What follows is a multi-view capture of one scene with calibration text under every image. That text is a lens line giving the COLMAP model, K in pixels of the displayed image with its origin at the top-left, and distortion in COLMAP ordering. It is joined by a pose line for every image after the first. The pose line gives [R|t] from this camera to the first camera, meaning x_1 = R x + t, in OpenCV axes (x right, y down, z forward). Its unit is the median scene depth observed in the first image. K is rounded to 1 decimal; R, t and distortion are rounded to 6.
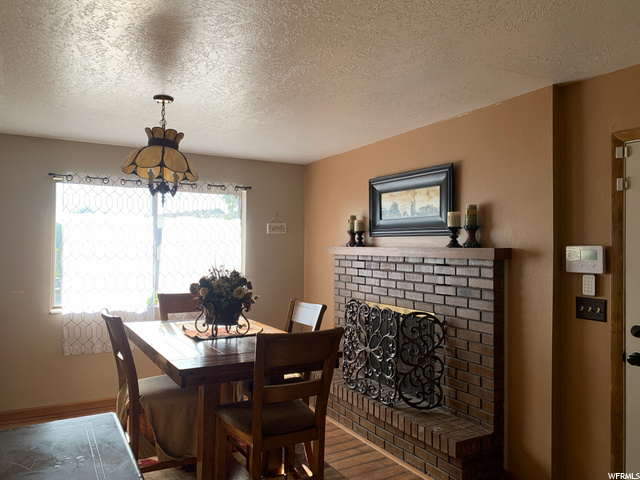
lens RADIAL K [[488.2, 0, 303.4], [0, 488.2, 237.0], [0, 0, 1]] dist [0.055489, -0.058850]
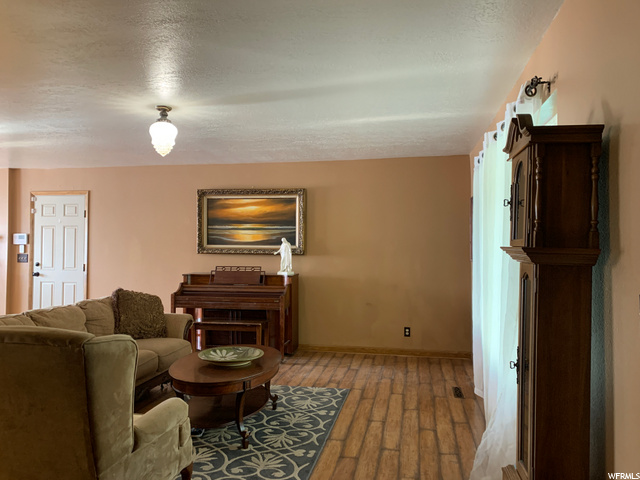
lens RADIAL K [[488.2, 0, 320.3], [0, 488.2, 235.9], [0, 0, 1]] dist [0.055489, -0.058850]
pose [[0.630257, 0.008089, 0.776344, -0.363565], [-0.012433, 0.999923, -0.000325, 0.008865], [-0.776287, -0.009447, 0.630309, -1.502829]]
